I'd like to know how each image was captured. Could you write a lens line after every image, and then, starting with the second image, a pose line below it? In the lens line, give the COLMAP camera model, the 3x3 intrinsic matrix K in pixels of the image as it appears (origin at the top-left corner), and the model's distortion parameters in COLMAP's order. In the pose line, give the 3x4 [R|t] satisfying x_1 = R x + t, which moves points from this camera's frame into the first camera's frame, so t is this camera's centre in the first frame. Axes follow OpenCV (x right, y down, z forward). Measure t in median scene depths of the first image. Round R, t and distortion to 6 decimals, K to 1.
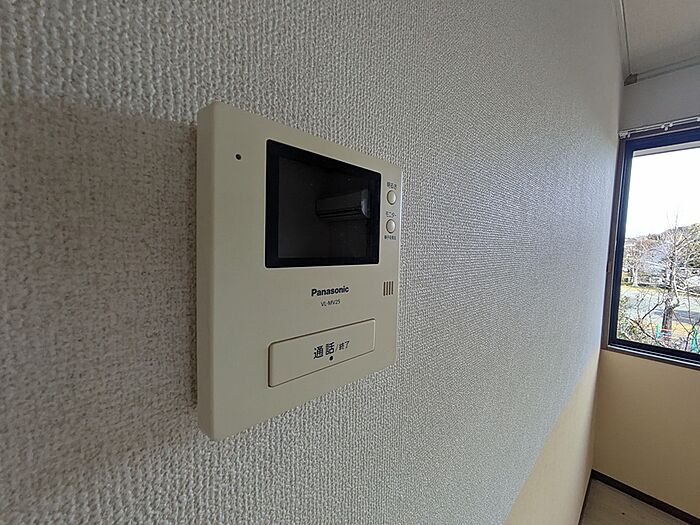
lens RADIAL K [[274.0, 0, 350.0], [0, 274.0, 262.5], [0, 0, 1]] dist [-0.008277, 0.000810]
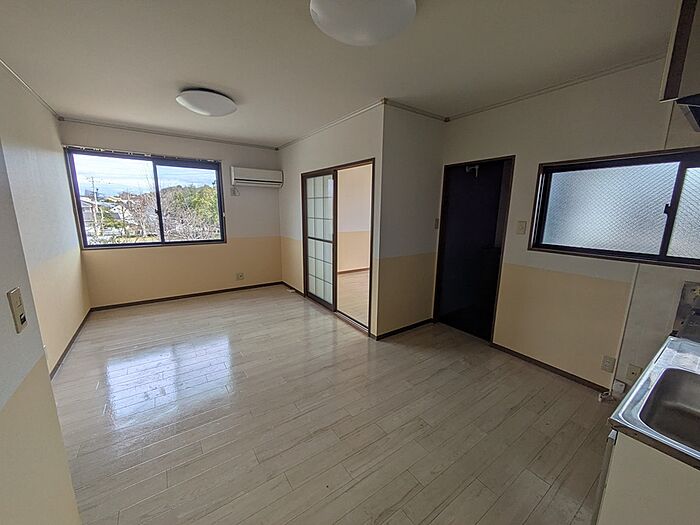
lens RADIAL K [[274.0, 0, 350.0], [0, 274.0, 262.5], [0, 0, 1]] dist [-0.008277, 0.000810]
pose [[0.061422, -0.213855, 0.974933, -0.991833], [0.042564, 0.976449, 0.211506, 0.055687], [-0.997204, 0.028506, 0.069078, -1.190922]]
